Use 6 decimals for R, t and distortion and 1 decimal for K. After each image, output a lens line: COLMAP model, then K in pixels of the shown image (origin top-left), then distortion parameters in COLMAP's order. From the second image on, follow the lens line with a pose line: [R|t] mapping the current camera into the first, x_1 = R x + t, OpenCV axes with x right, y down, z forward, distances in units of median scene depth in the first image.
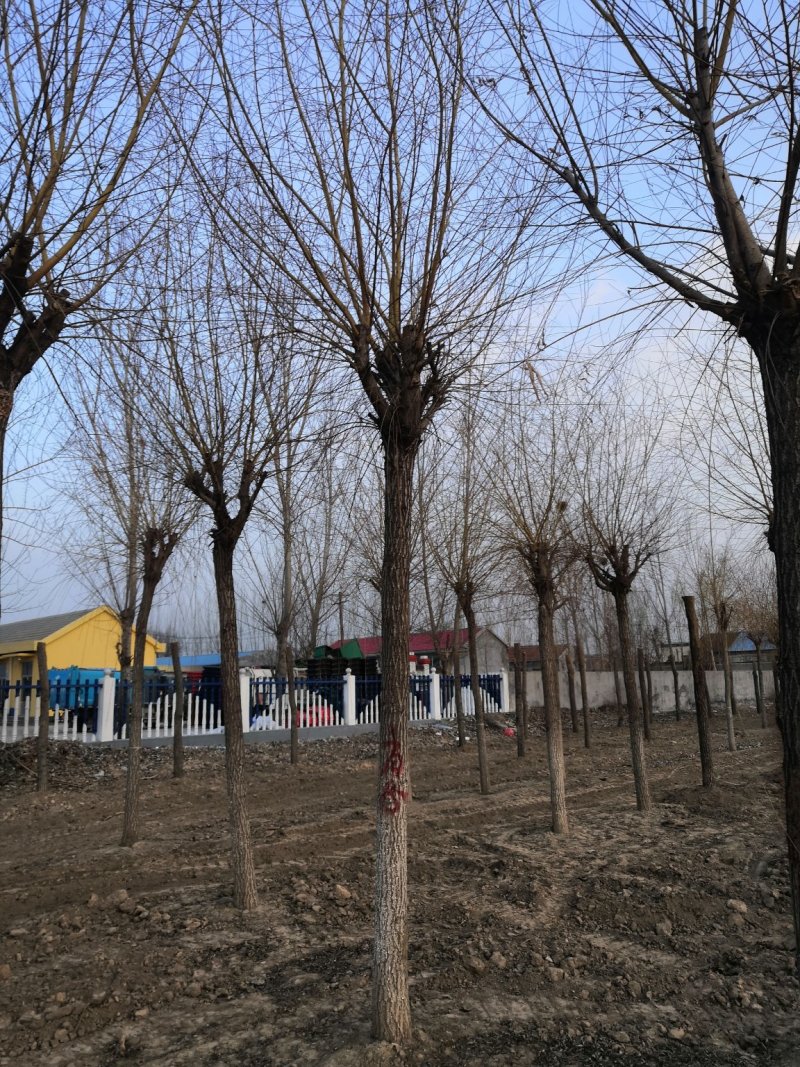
lens RADIAL K [[831.7, 0, 400.0], [0, 831.7, 533.5], [0, 0, 1]] dist [-0.028099, 0.084457]
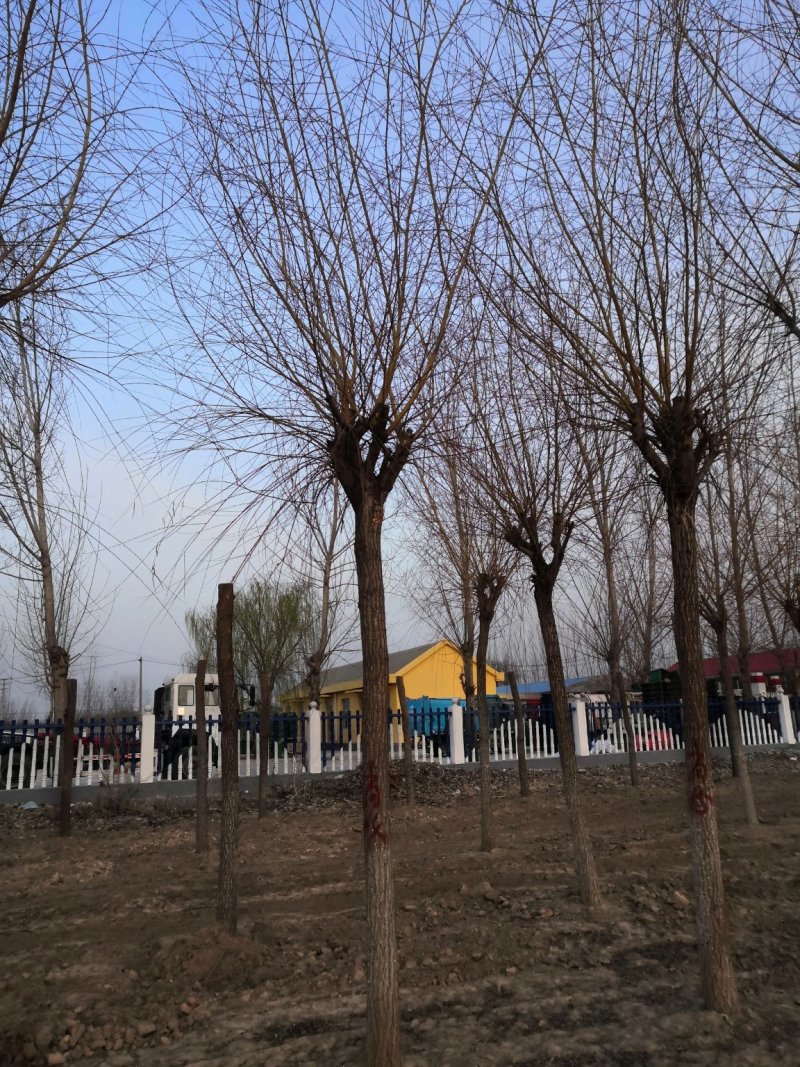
lens RADIAL K [[831.7, 0, 400.0], [0, 831.7, 533.5], [0, 0, 1]] dist [-0.028099, 0.084457]
pose [[0.921993, -0.097629, -0.374697, 0.042437], [0.086042, 0.995155, -0.047574, -0.021529], [0.377527, 0.011623, 0.925926, -0.139948]]
